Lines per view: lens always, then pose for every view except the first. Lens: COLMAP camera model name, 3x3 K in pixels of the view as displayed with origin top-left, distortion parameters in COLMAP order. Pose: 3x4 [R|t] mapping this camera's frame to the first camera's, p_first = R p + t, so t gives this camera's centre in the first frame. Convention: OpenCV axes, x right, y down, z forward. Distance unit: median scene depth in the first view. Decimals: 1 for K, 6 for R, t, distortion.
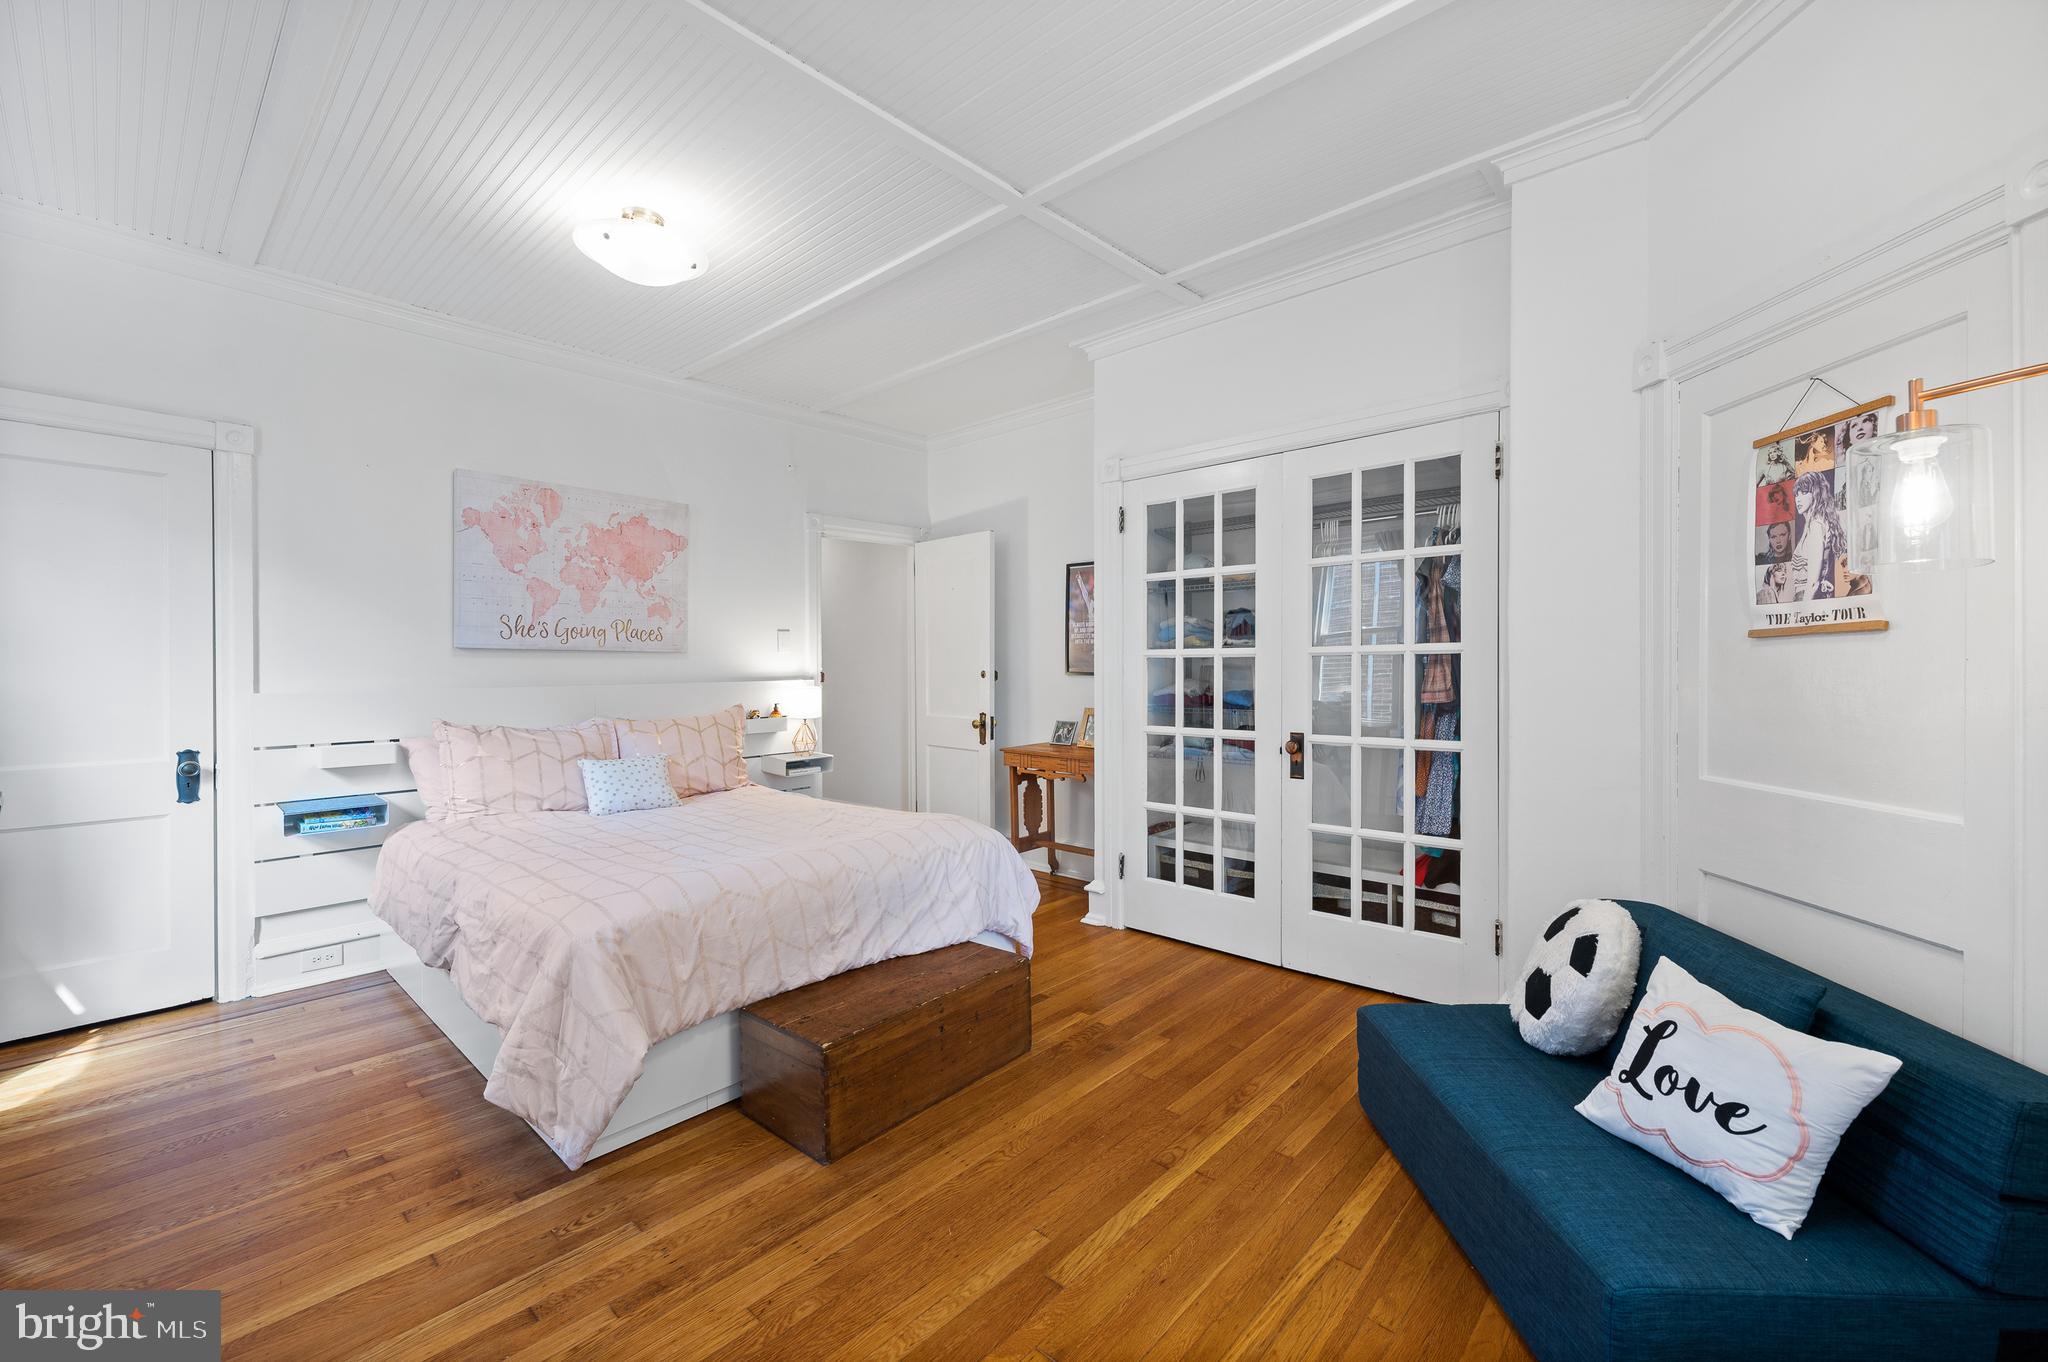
lens RADIAL K [[839.6, 0, 1035.8], [0, 839.6, 677.6], [0, 0, 1]] dist [-0.000708, 0.000120]
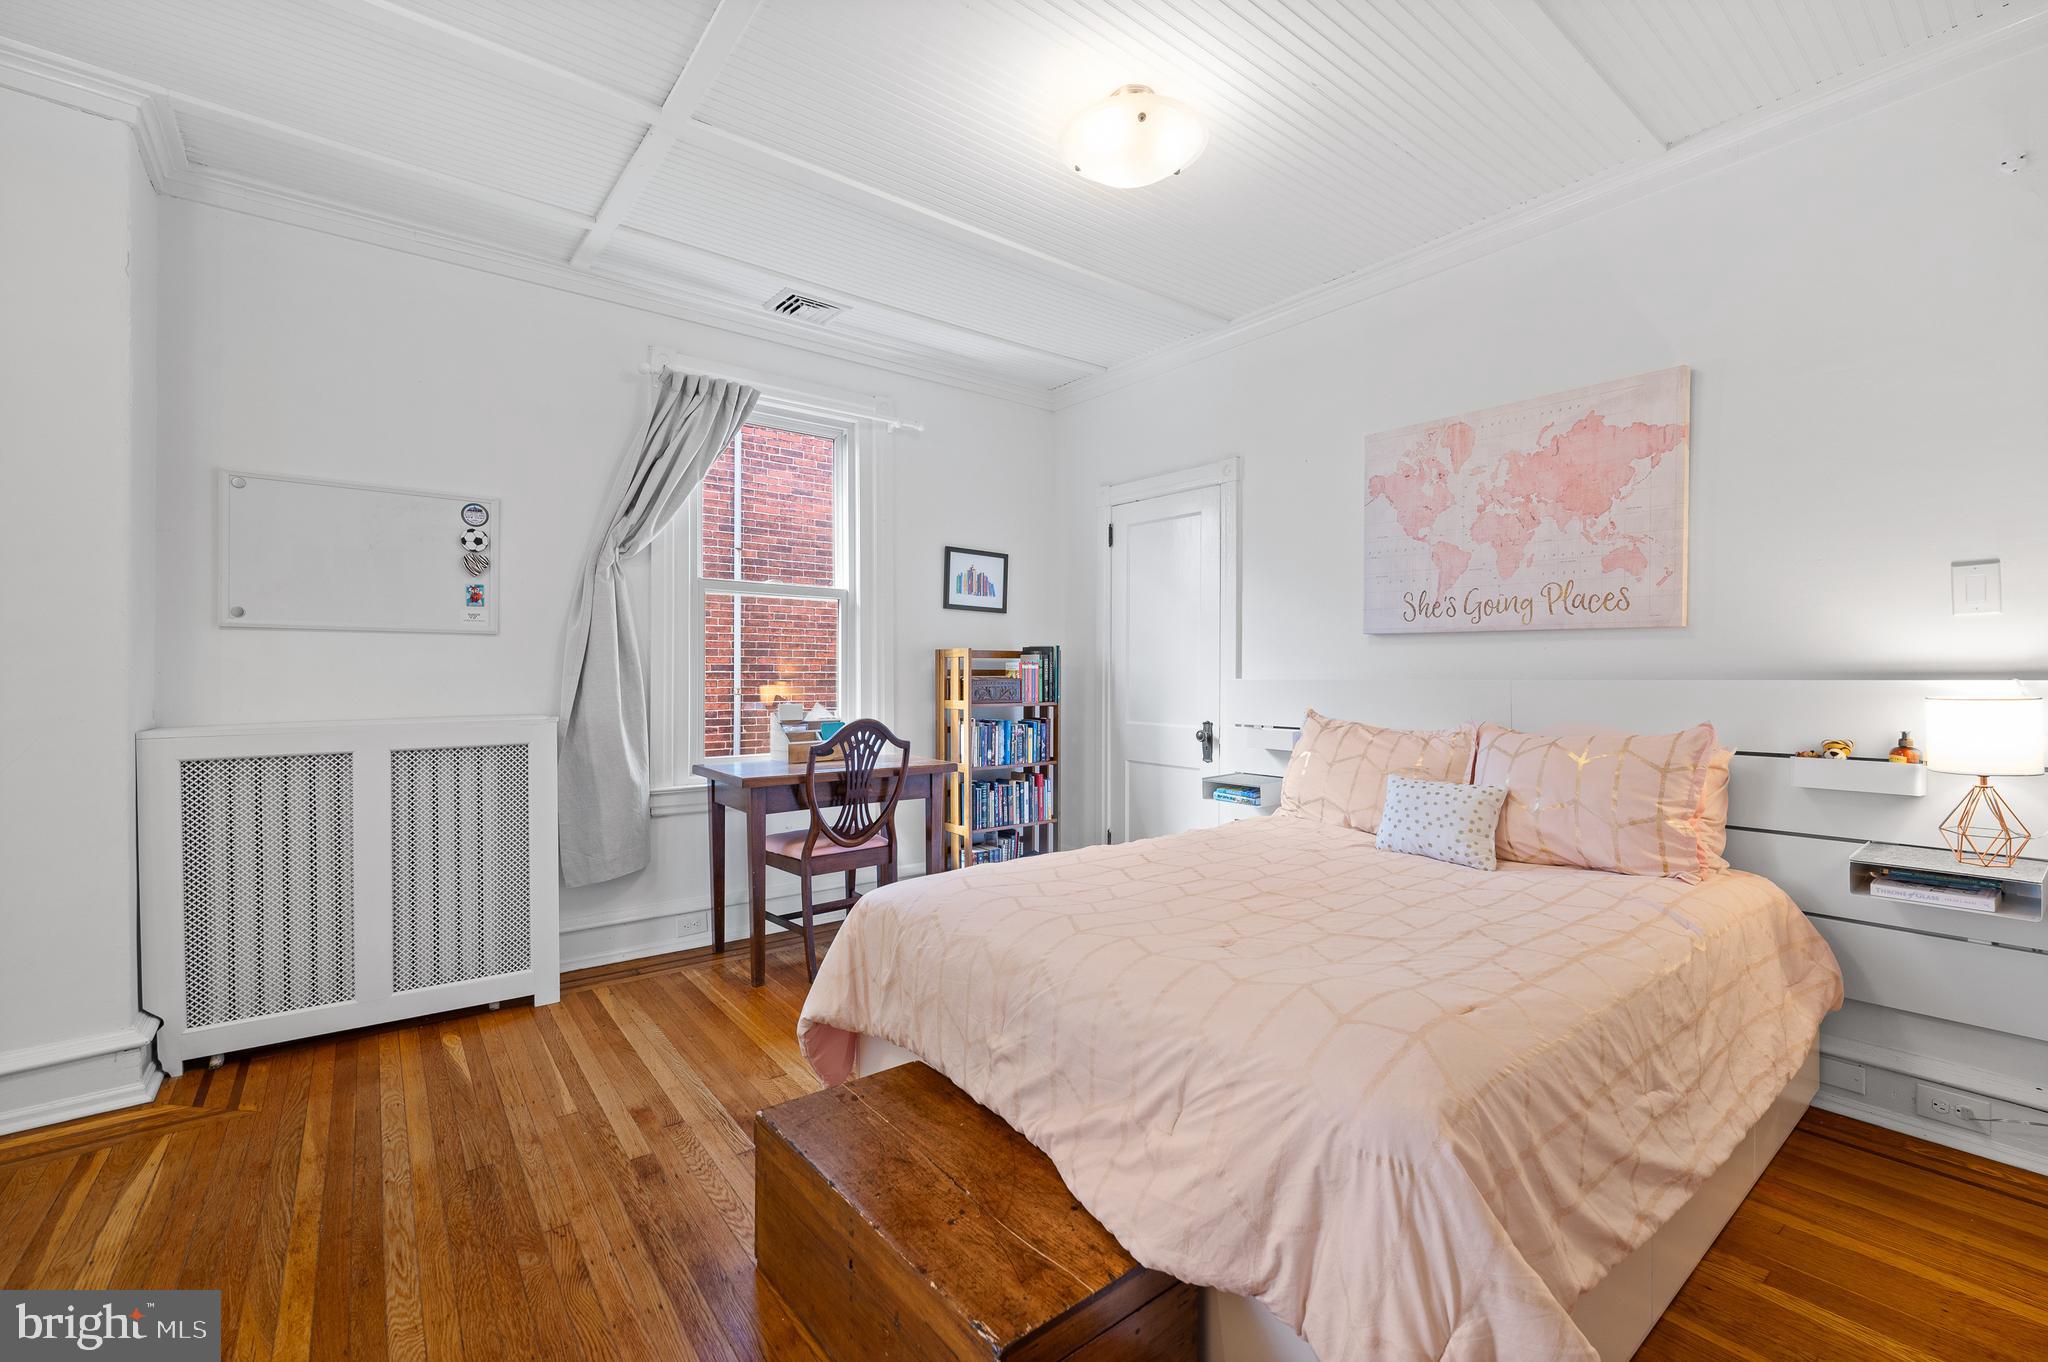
lens RADIAL K [[883.0, 0, 1041.9], [0, 883.0, 669.7], [0, 0, 1]] dist [-0.003322, 0.001446]
pose [[-0.197897, 0.002527, -0.980220, 0.285398], [-0.012967, 0.999902, 0.005196, 0.002133], [0.980137, 0.013739, -0.197845, 0.775559]]
